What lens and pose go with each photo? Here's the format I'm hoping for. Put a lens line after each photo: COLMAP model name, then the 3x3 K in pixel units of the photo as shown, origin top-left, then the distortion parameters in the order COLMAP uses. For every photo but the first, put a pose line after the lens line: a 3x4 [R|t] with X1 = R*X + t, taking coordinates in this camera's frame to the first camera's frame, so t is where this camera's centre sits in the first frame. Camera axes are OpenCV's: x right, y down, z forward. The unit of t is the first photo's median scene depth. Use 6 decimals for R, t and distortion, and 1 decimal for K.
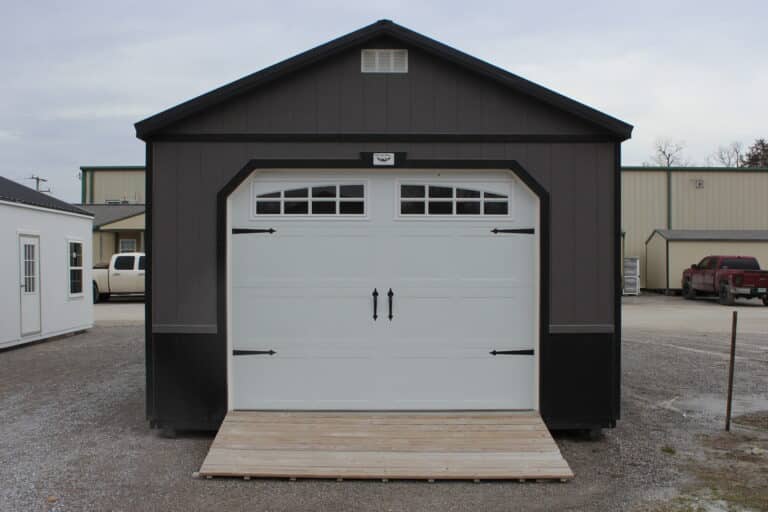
lens RADIAL K [[813.3, 0, 383.9], [0, 813.3, 263.9], [0, 0, 1]] dist [-0.116405, -0.004008]
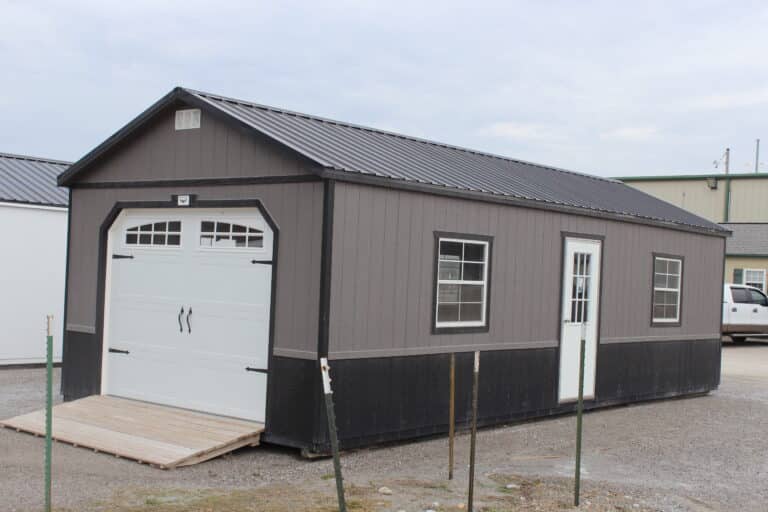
lens RADIAL K [[1033.8, 0, 384.0], [0, 1033.8, 256.0], [0, 0, 1]] dist [-0.003006, -0.009727]
pose [[0.764910, 0.023494, -0.643708, 1.217639], [-0.048428, 0.998604, -0.021100, -0.027254], [0.642314, 0.047313, 0.764980, 0.008904]]
